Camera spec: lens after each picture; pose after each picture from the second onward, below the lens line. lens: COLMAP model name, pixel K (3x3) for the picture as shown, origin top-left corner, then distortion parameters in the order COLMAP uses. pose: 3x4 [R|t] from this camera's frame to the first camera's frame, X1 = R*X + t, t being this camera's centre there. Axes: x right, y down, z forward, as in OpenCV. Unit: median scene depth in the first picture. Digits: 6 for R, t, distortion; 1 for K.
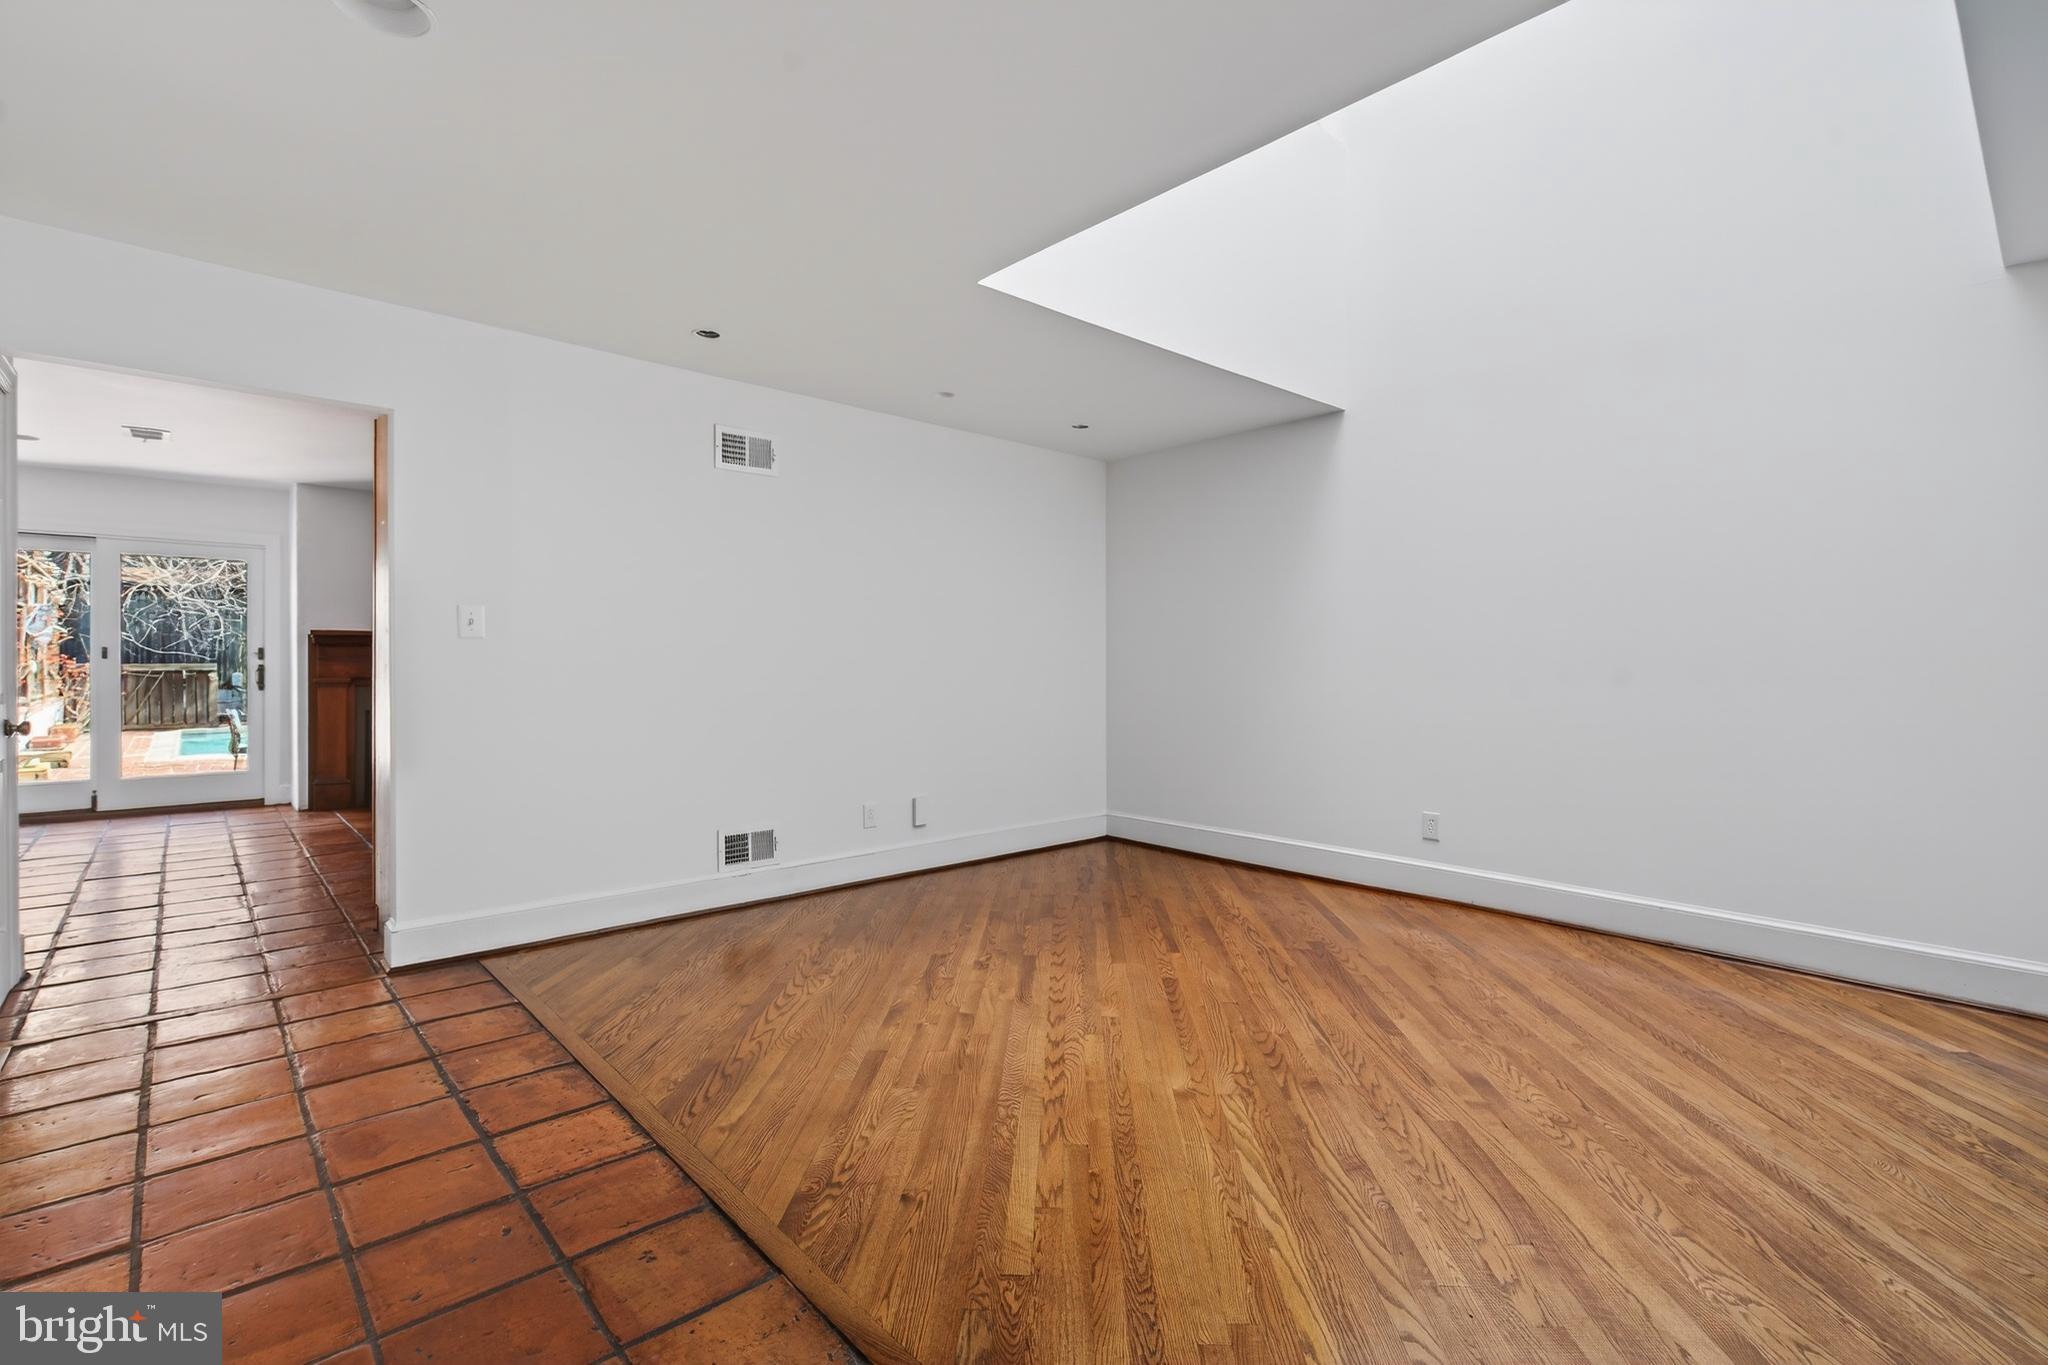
lens RADIAL K [[937.1, 0, 1030.9], [0, 937.1, 677.5], [0, 0, 1]] dist [0.001424, -0.000286]
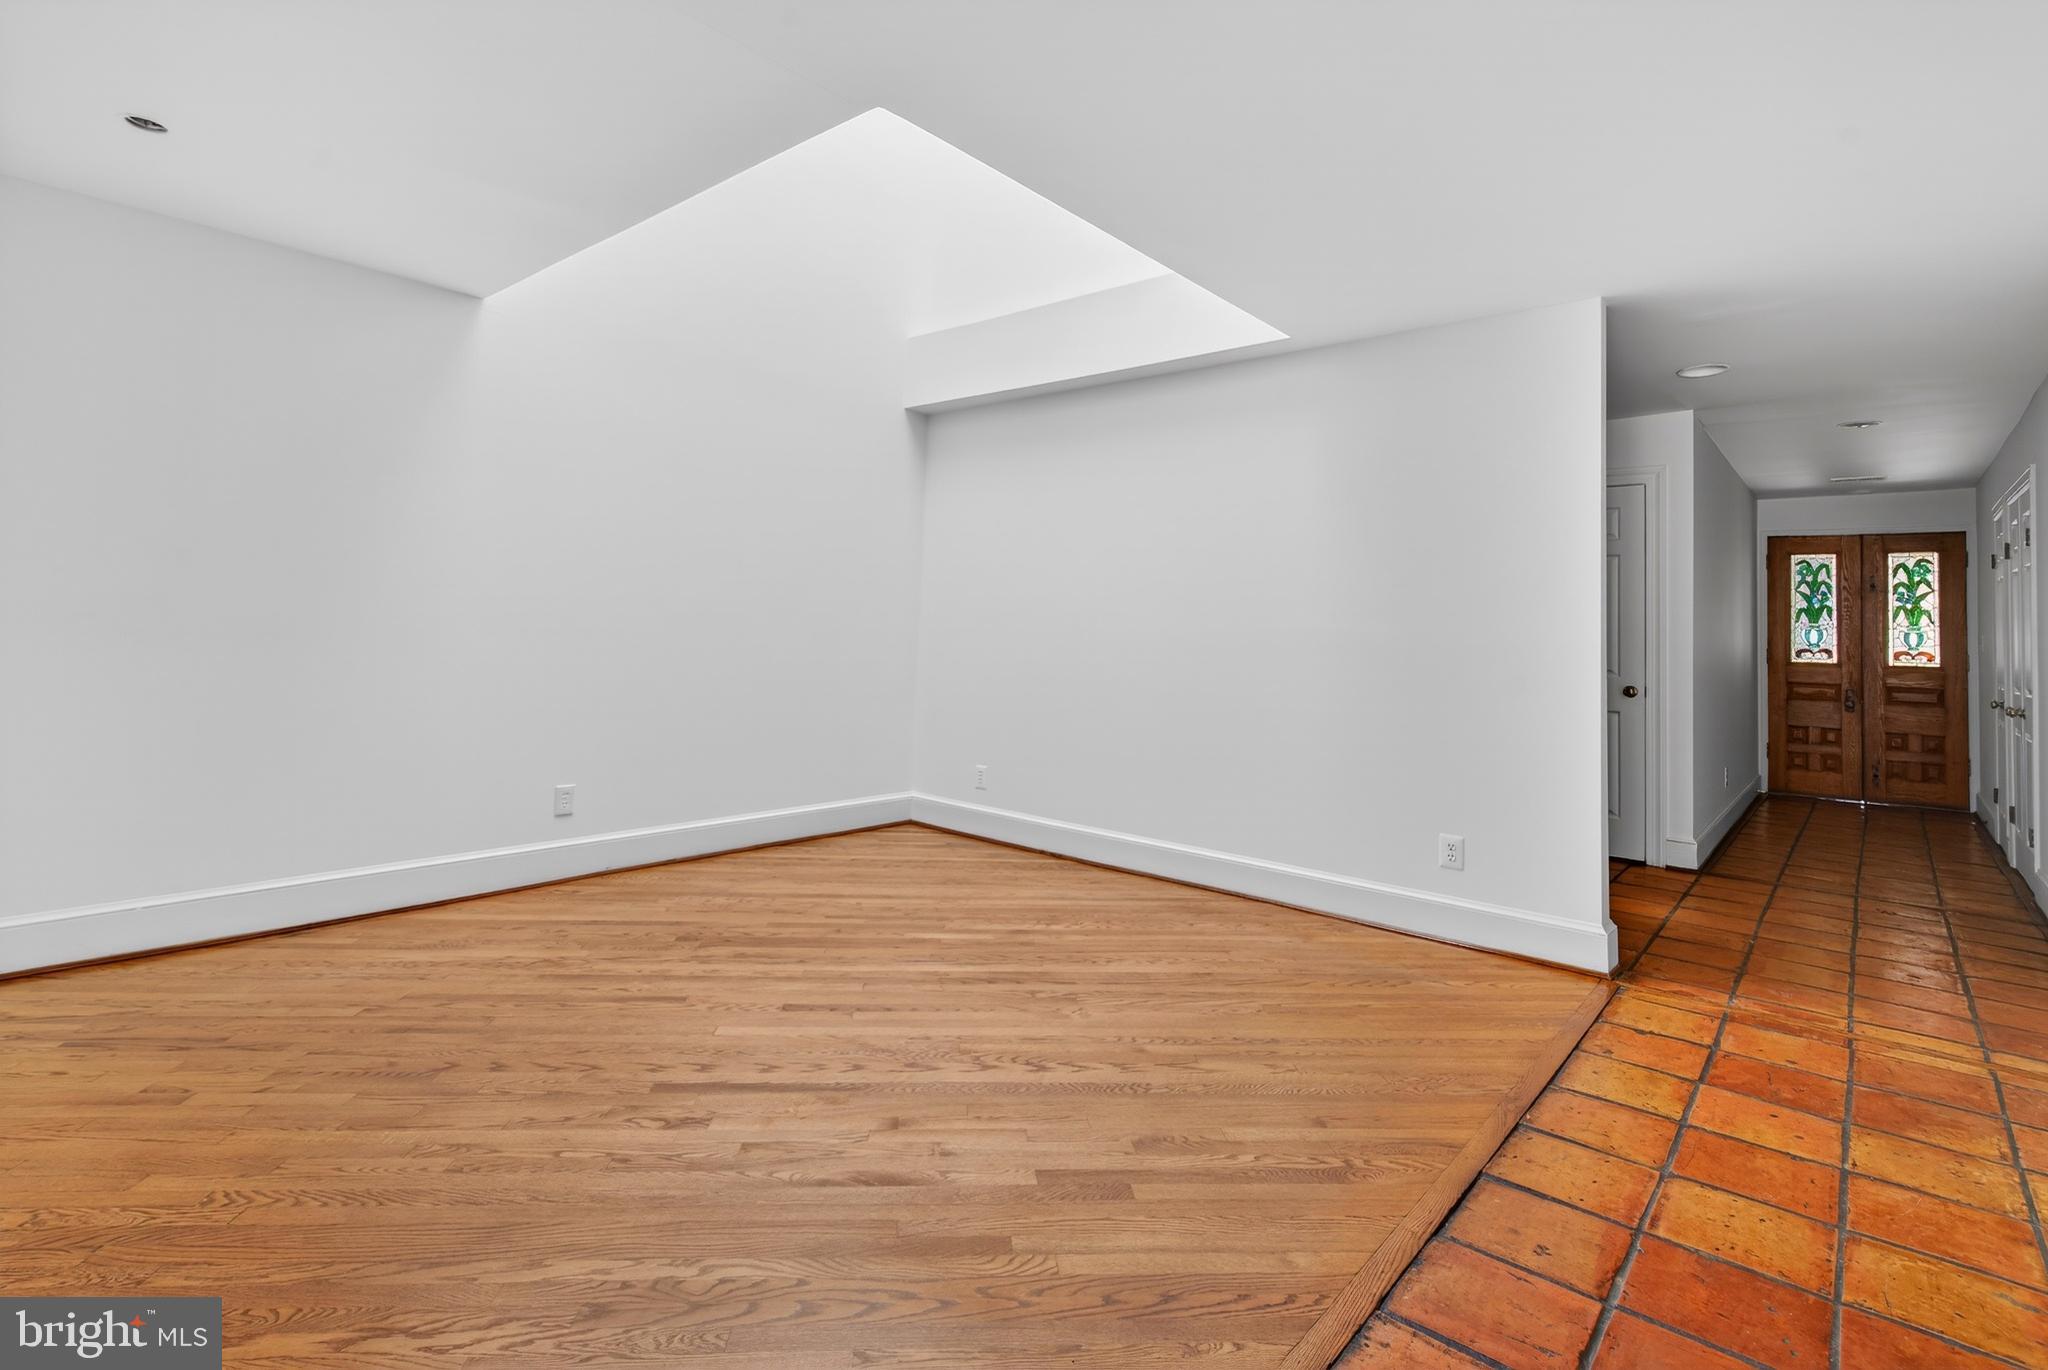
lens RADIAL K [[986.7, 0, 1005.9], [0, 986.7, 567.0], [0, 0, 1]] dist [0.000304, 0.000034]
pose [[-0.116827, 0.059020, 0.991397, -0.911318], [-0.013732, 0.998041, -0.061033, -0.020470], [-0.993057, -0.020745, -0.115788, 1.090472]]
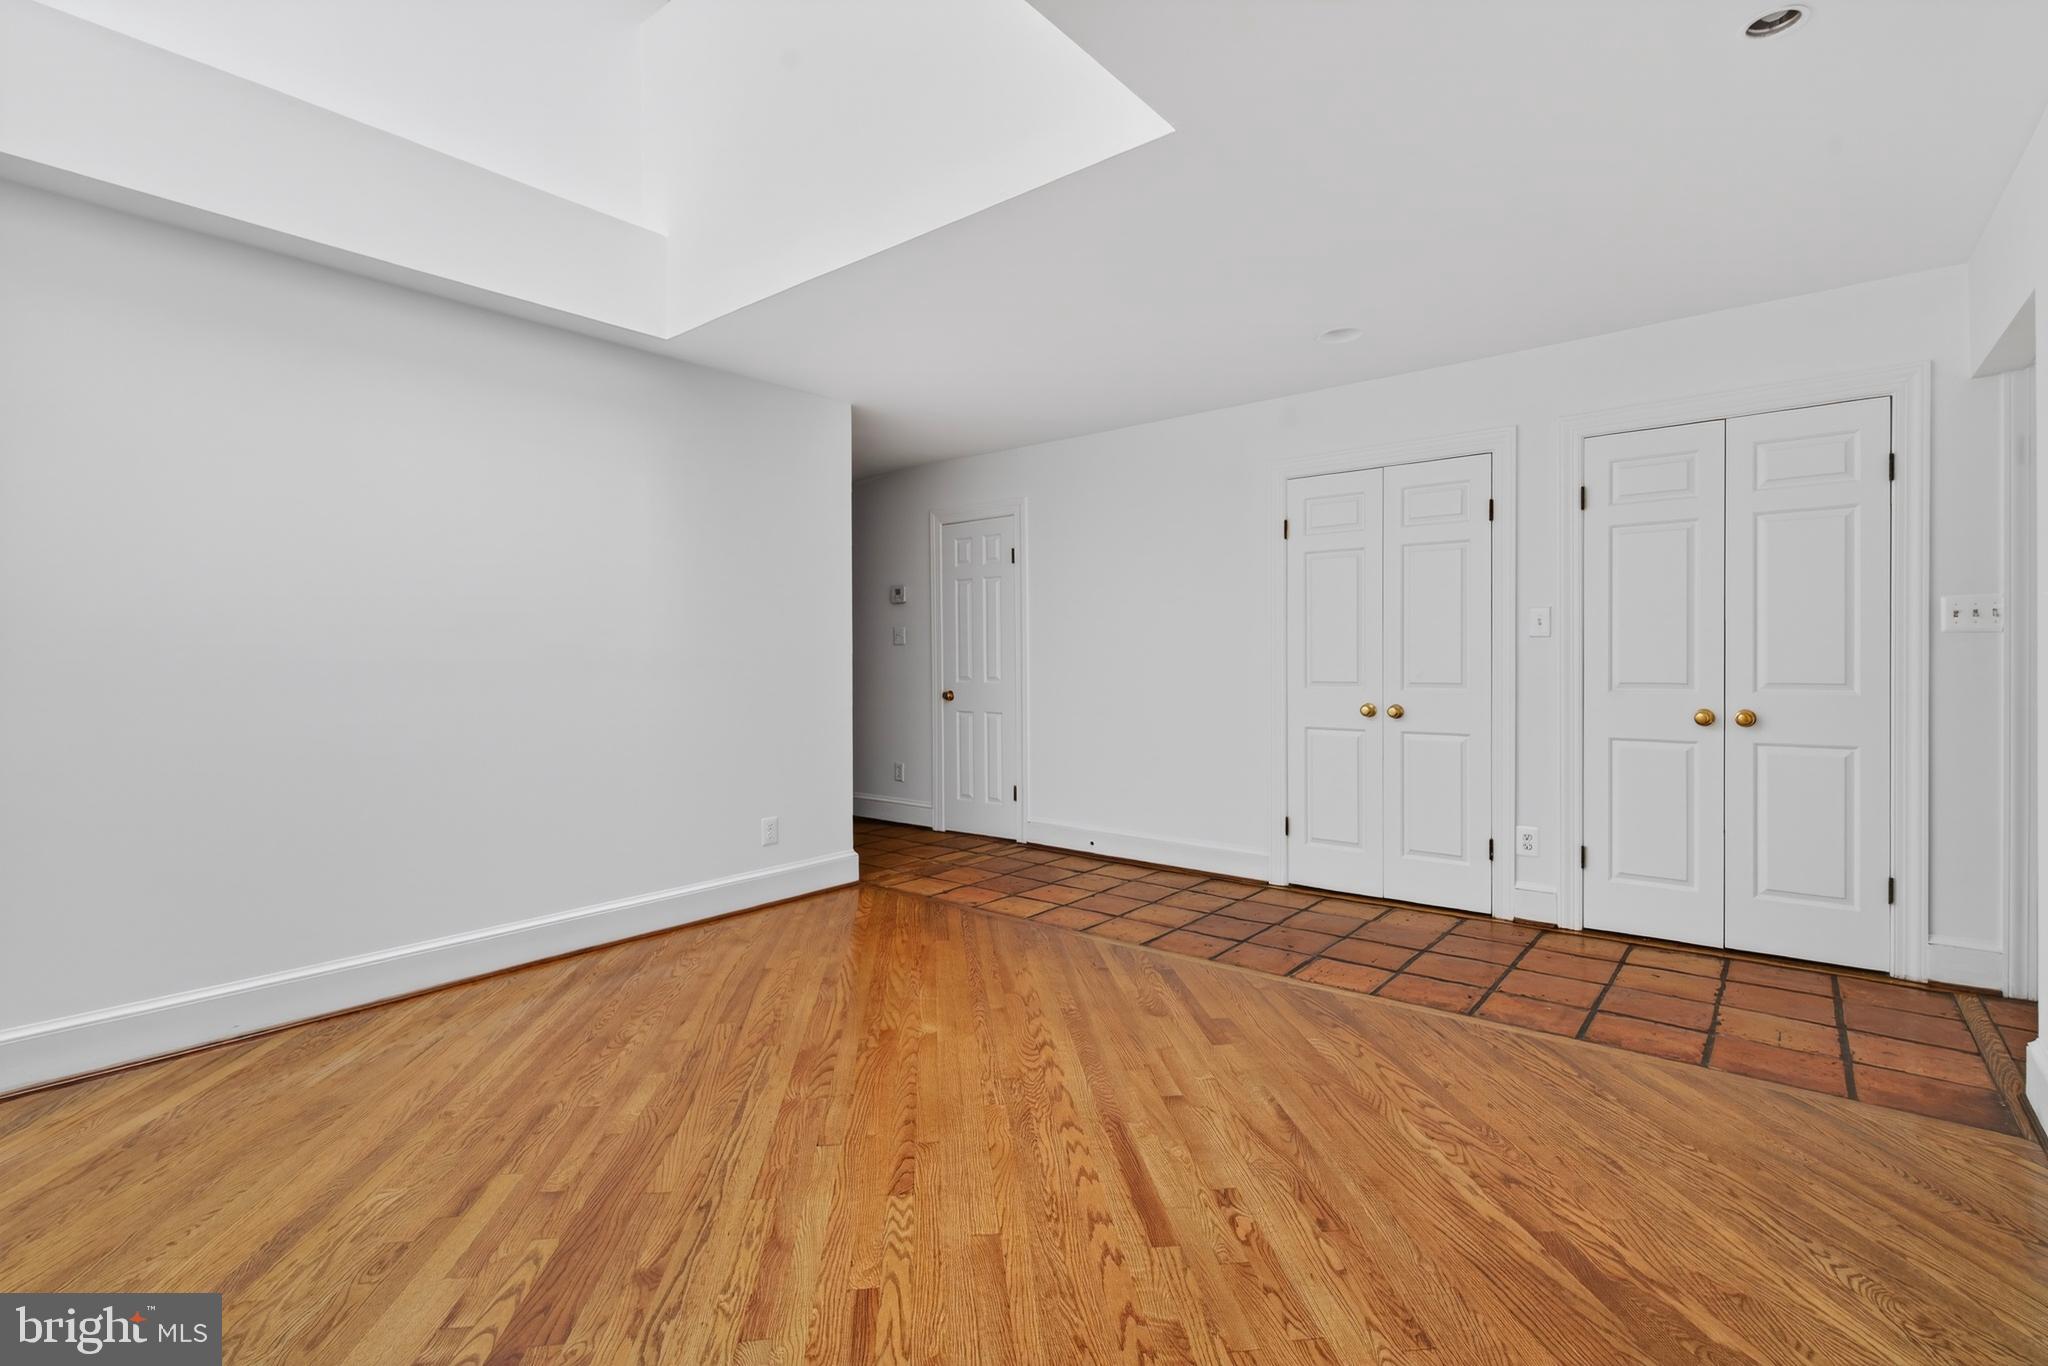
lens RADIAL K [[937.1, 0, 1030.9], [0, 937.1, 678.0], [0, 0, 1]] dist [0.001424, -0.000286]
pose [[-0.988464, 0.009310, -0.151167, 0.182541], [0.003089, 0.999141, 0.041336, -0.035973], [0.151422, 0.040392, -0.987644, 1.892959]]
